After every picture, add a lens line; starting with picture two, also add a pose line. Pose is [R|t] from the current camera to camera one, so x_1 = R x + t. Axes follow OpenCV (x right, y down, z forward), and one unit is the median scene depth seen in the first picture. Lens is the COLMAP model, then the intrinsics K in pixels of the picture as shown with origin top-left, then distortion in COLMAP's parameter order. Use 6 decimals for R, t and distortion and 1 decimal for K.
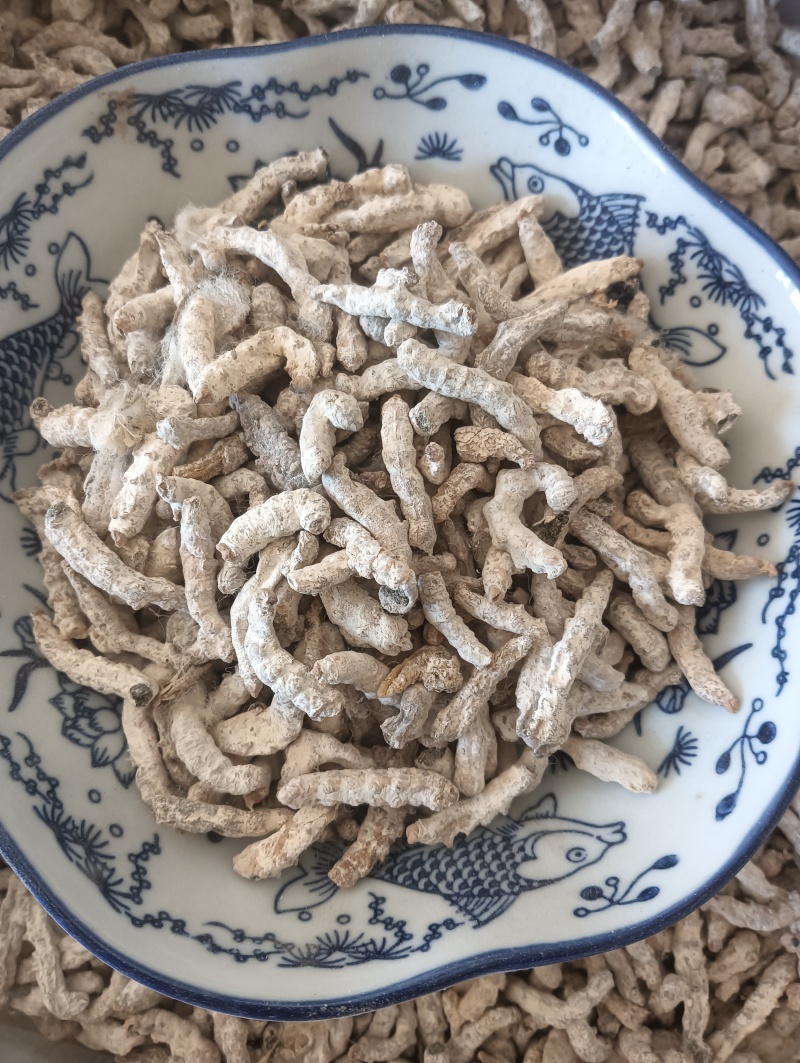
lens RADIAL K [[875.0, 0, 400.0], [0, 875.0, 529.2], [0, 0, 1]] dist [0.092663, -0.265307]
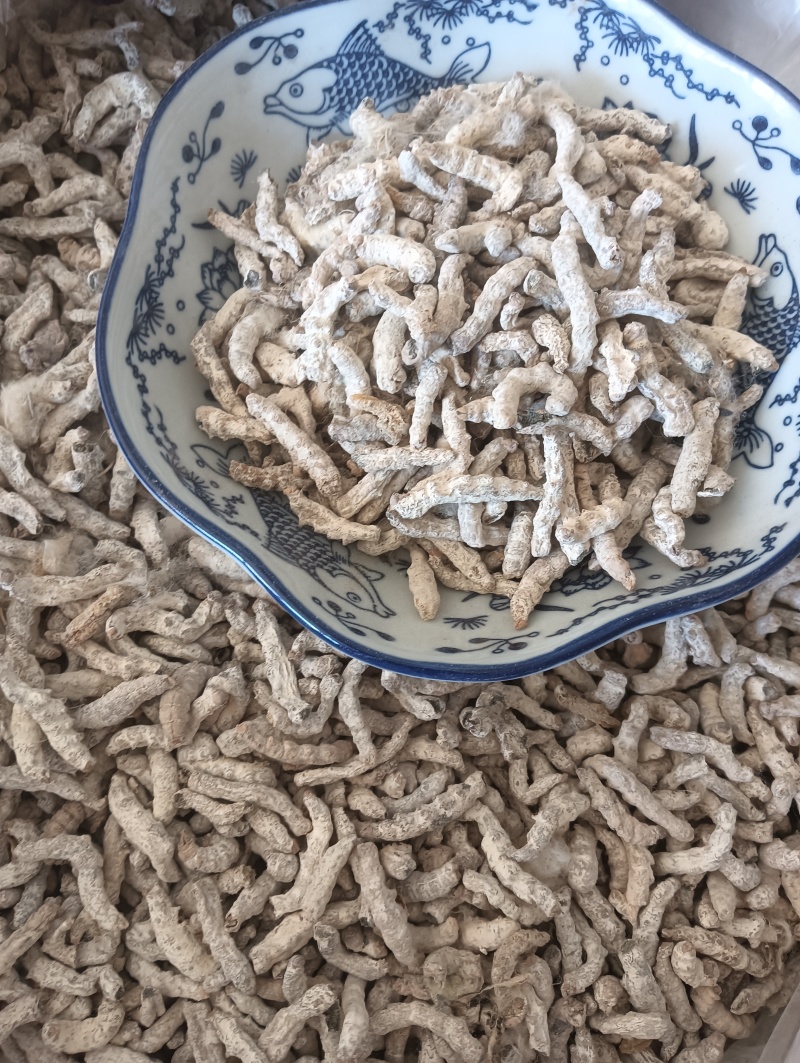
lens RADIAL K [[862.2, 0, 399.8], [0, 862.2, 532.8], [0, 0, 1]] dist [0.122855, -0.311214]
pose [[0.609852, 0.755355, -0.239830, 0.472840], [-0.762720, 0.641602, 0.081269, 0.151760], [0.215262, 0.133361, 0.967407, -0.228254]]
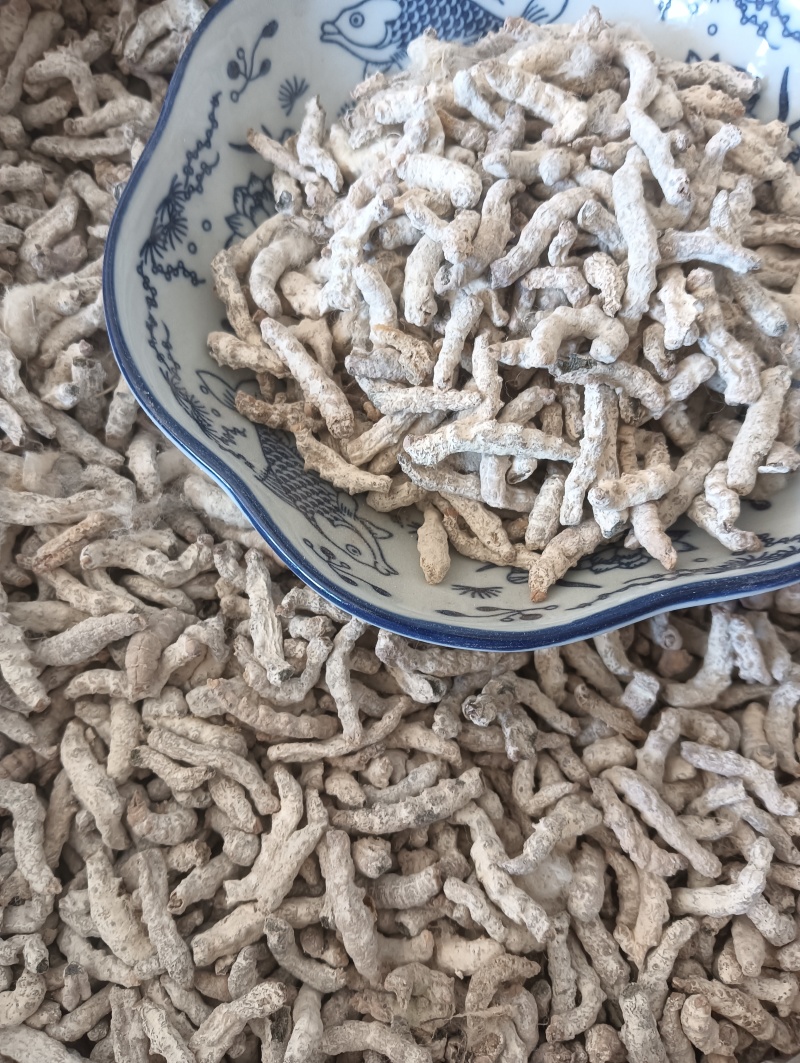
lens RADIAL K [[869.0, 0, 399.4], [0, 869.0, 526.7], [0, 0, 1]] dist [0.109866, -0.287361]
pose [[0.512210, 0.795509, -0.323739, 0.572936], [-0.818071, 0.566680, 0.098150, 0.189876], [0.261535, 0.214568, 0.941042, -0.060768]]
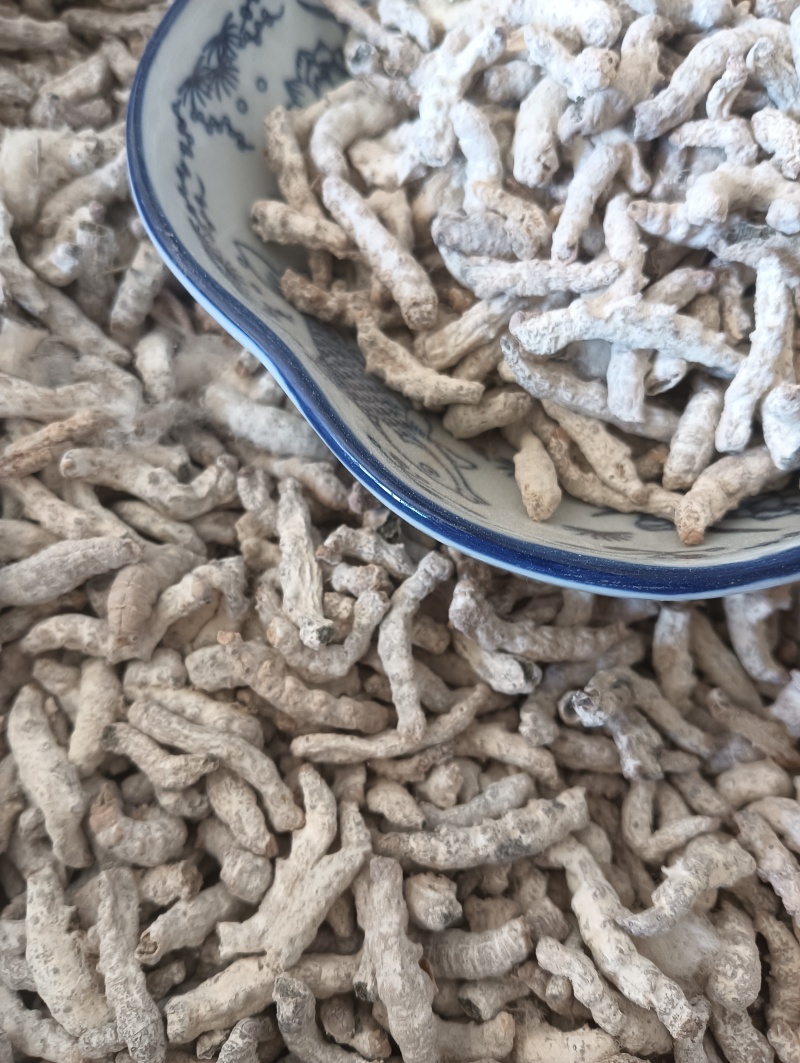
lens RADIAL K [[884.2, 0, 399.1], [0, 884.2, 524.6], [0, 0, 1]] dist [0.059832, -0.215140]
pose [[0.460004, 0.789630, -0.406055, 0.570219], [-0.852253, 0.520961, 0.047596, 0.379989], [0.249122, 0.324167, 0.912608, 0.236739]]
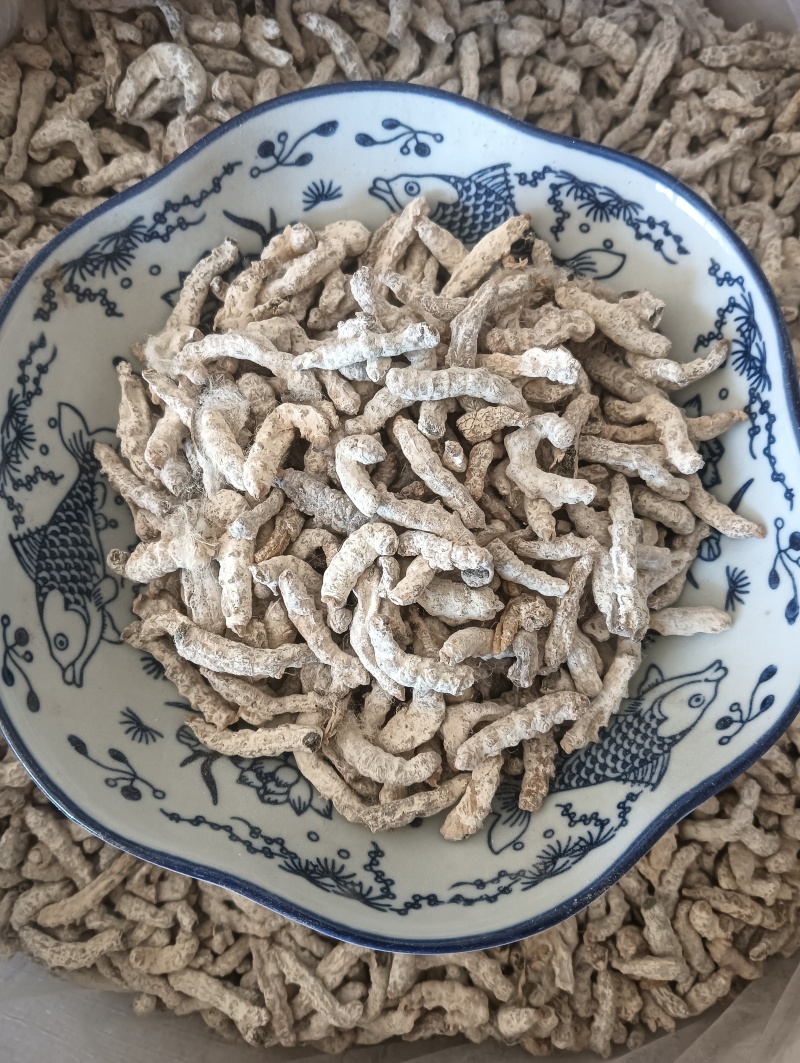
lens RADIAL K [[869.0, 0, 399.4], [0, 869.0, 526.7], [0, 0, 1]] dist [0.109866, -0.287361]
pose [[0.901952, -0.429191, 0.047719, -0.119515], [0.426558, 0.902697, 0.056450, -0.084909], [-0.067304, -0.030560, 0.997264, -0.156963]]
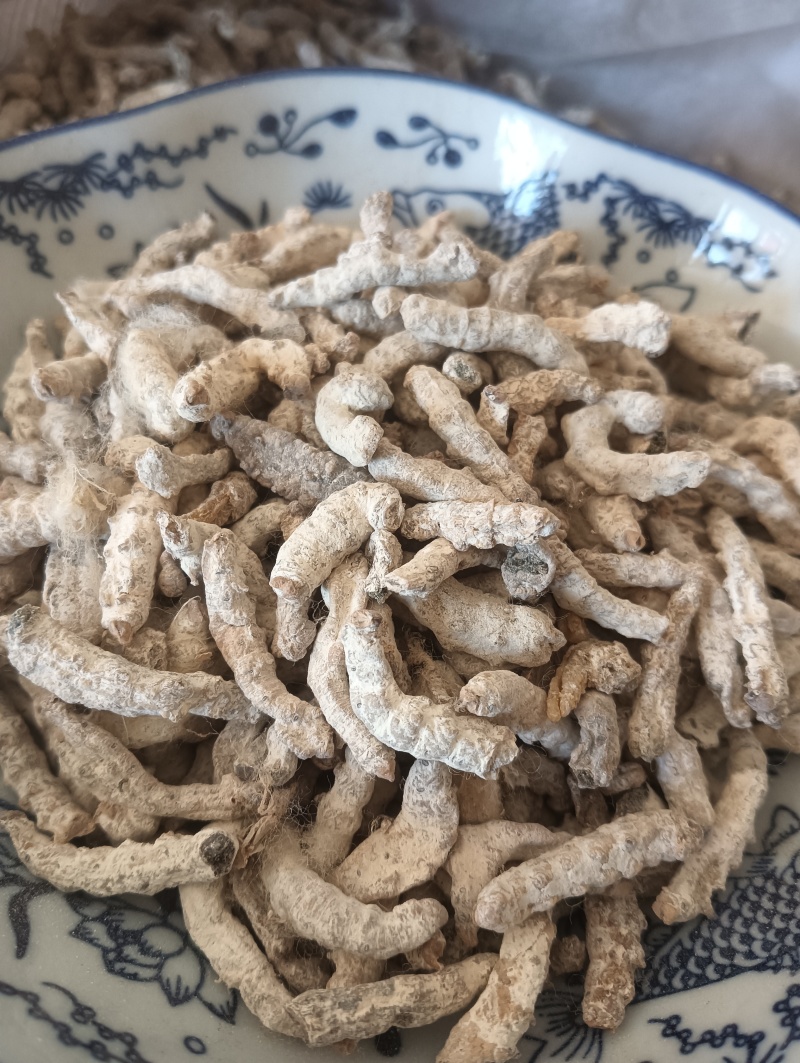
lens RADIAL K [[882.2, 0, 398.3], [0, 882.2, 531.1], [0, 0, 1]] dist [0.072975, -0.263662]
pose [[0.925583, -0.293147, 0.239503, -0.252546], [0.355019, 0.891796, -0.280467, 0.201831], [-0.131370, 0.344623, 0.929504, 0.293724]]
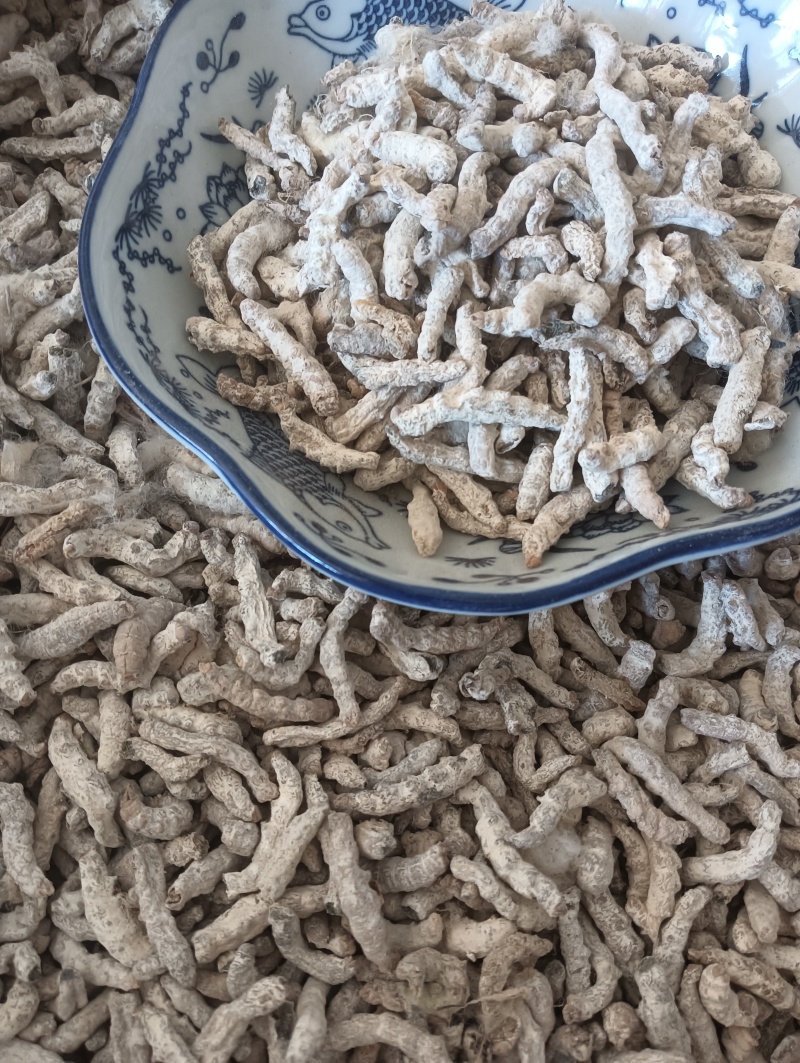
lens RADIAL K [[860.3, 0, 398.1], [0, 860.3, 522.9], [0, 0, 1]] dist [0.098050, -0.236758]
pose [[0.555827, 0.760345, -0.336054, 0.606954], [-0.796126, 0.603220, 0.048049, 0.256120], [0.239249, 0.240834, 0.940616, -0.028446]]
